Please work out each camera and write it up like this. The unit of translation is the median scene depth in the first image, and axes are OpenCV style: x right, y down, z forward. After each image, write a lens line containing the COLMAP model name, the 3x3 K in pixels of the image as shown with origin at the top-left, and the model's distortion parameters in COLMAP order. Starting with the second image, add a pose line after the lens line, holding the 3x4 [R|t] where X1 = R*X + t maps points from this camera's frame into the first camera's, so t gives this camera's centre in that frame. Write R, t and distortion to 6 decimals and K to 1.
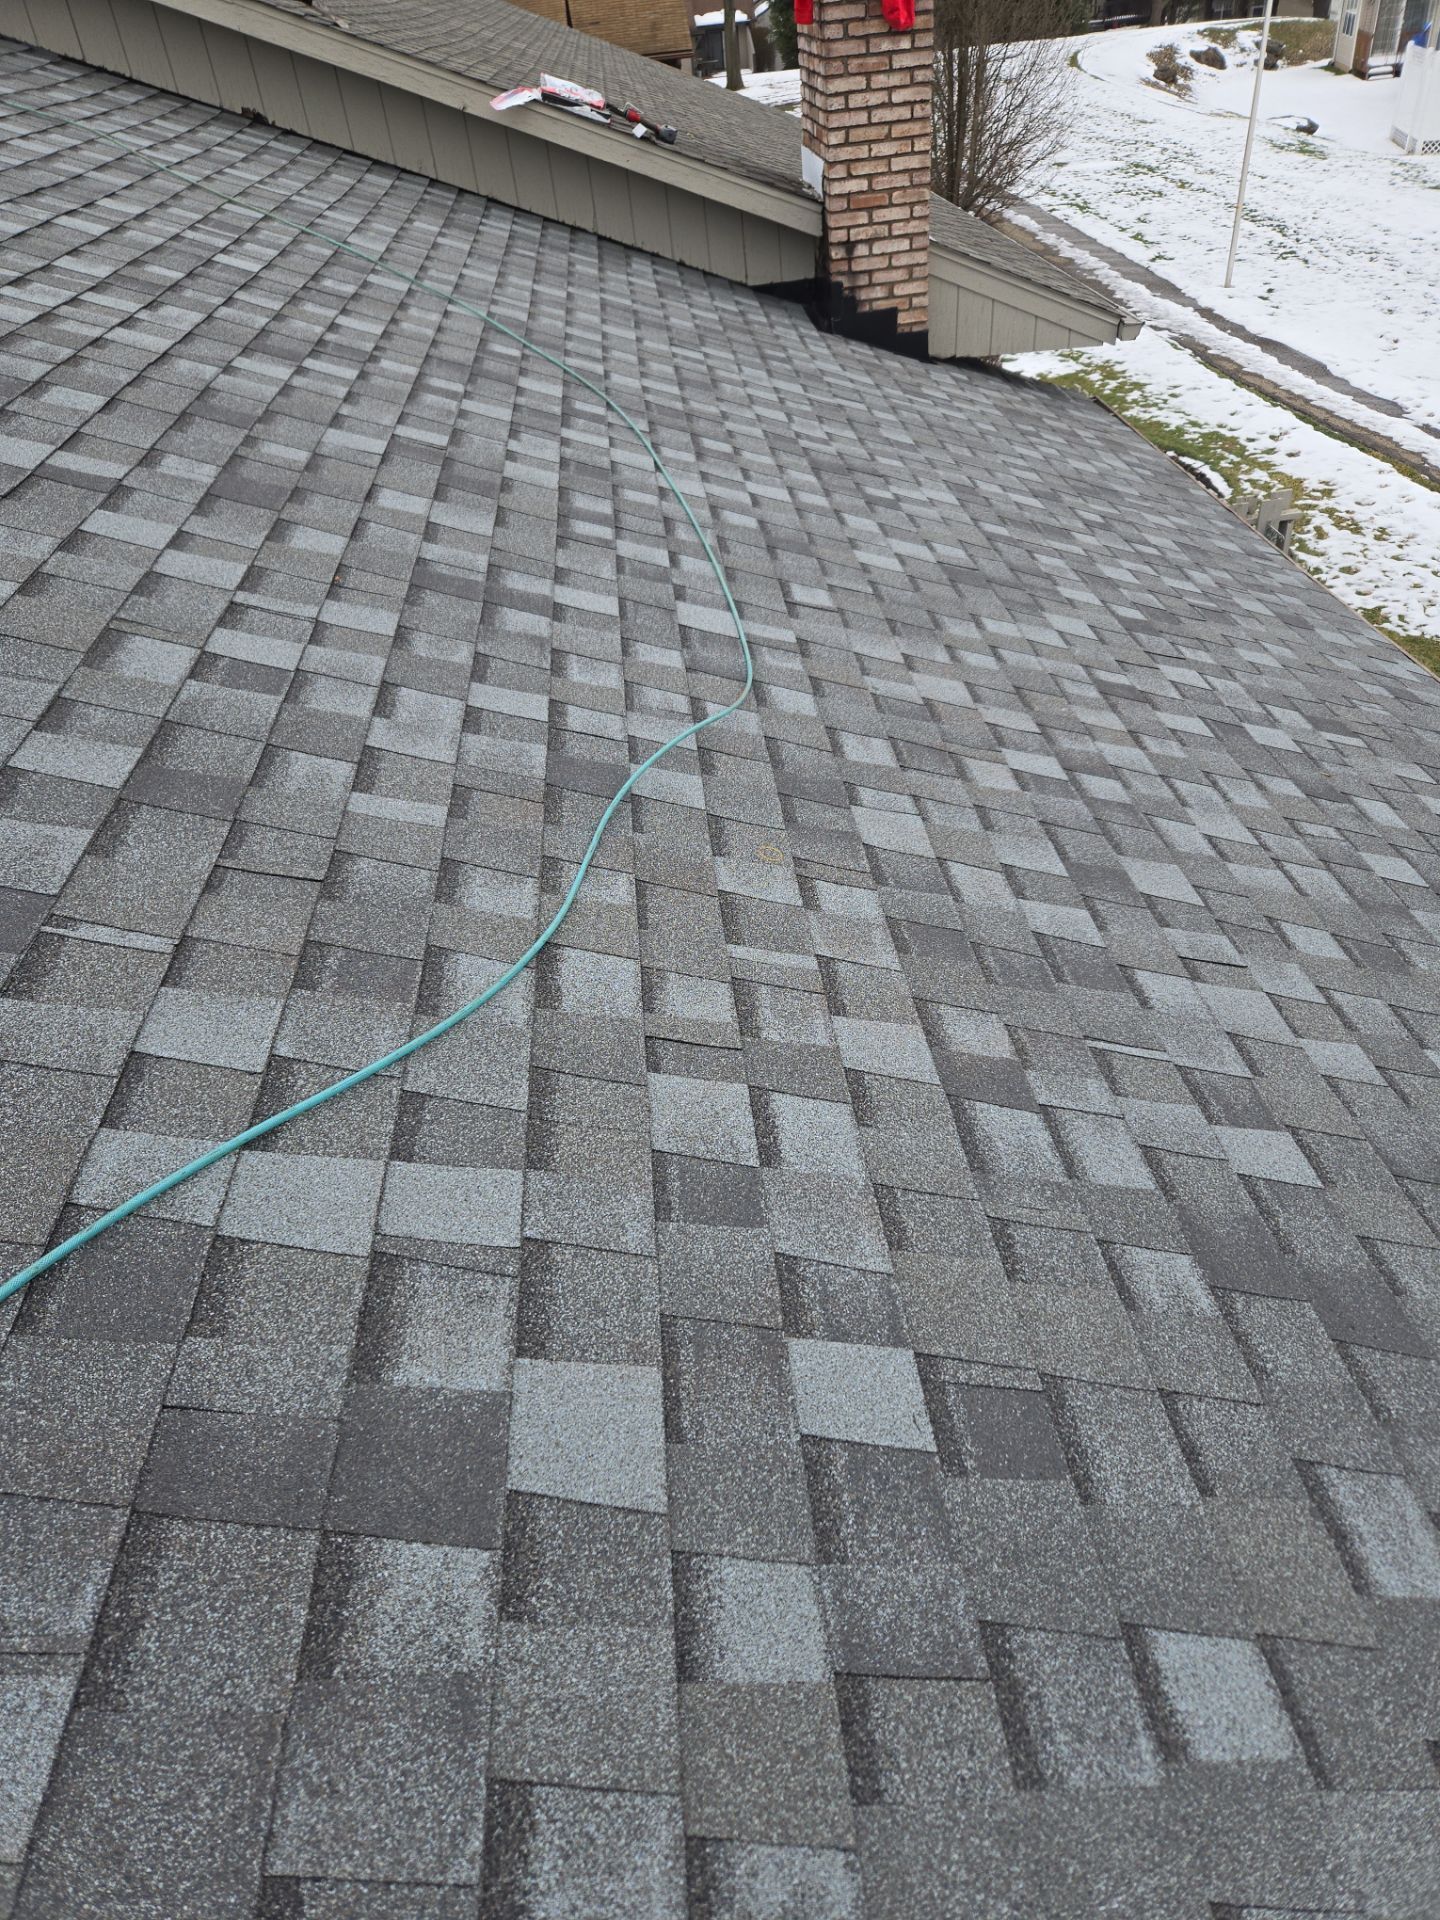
lens RADIAL K [[1290.8, 0, 719.4], [0, 1290.8, 961.6], [0, 0, 1]] dist [0.001229, -0.000611]
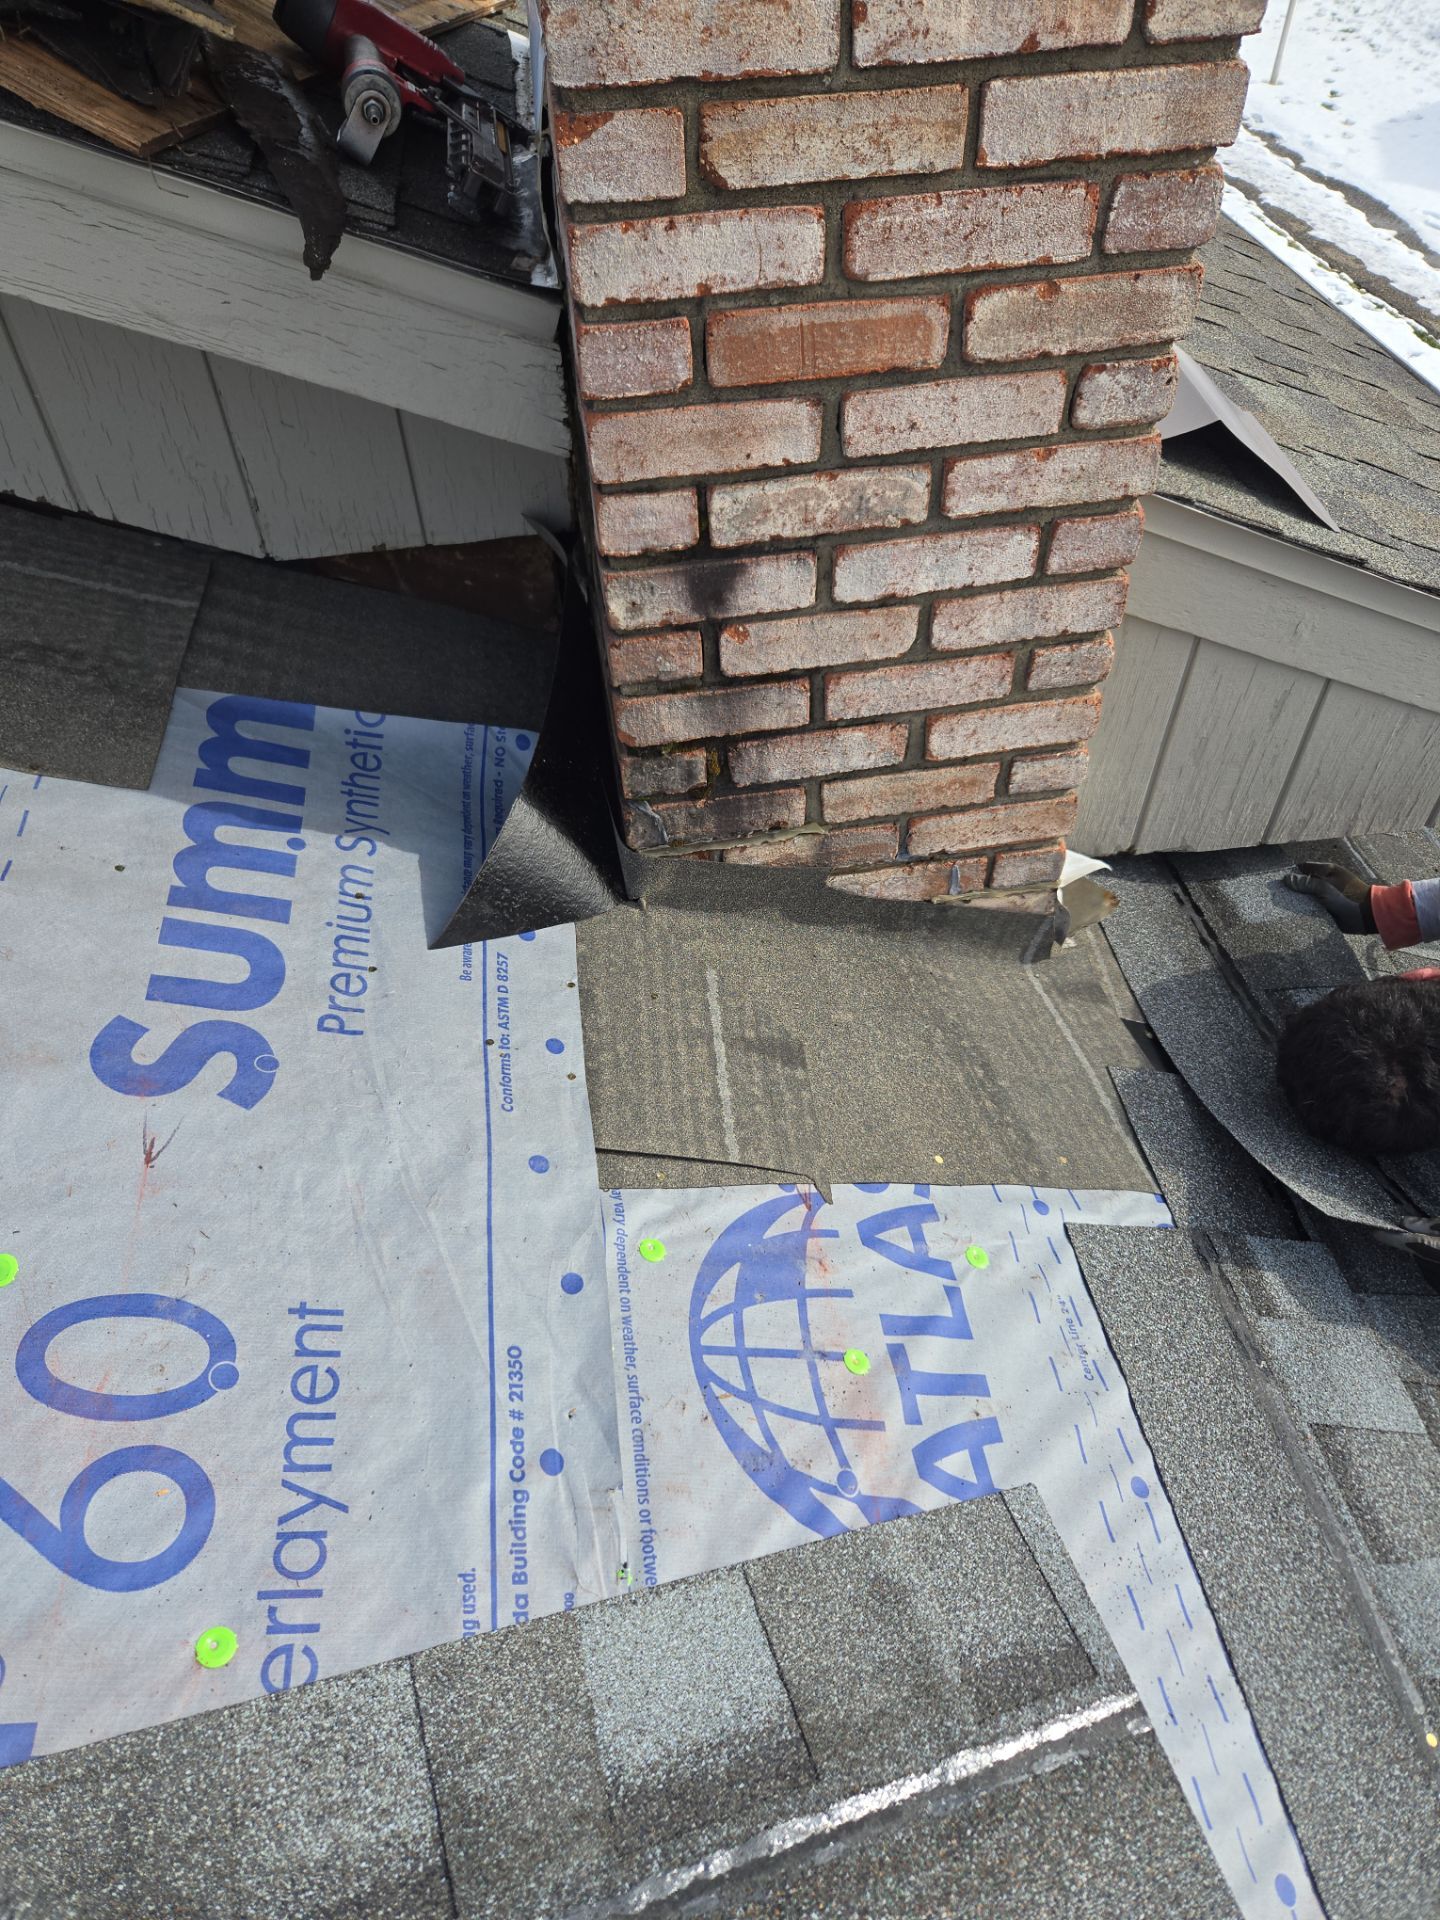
lens RADIAL K [[1290.8, 0, 721.1], [0, 1290.8, 958.3], [0, 0, 1]] dist [0.001229, -0.000611]
pose [[0.996028, -0.011596, 0.088280, 0.086472], [-0.003150, 0.986273, 0.165092, -0.533192], [-0.088982, -0.164714, 0.982319, 0.820104]]
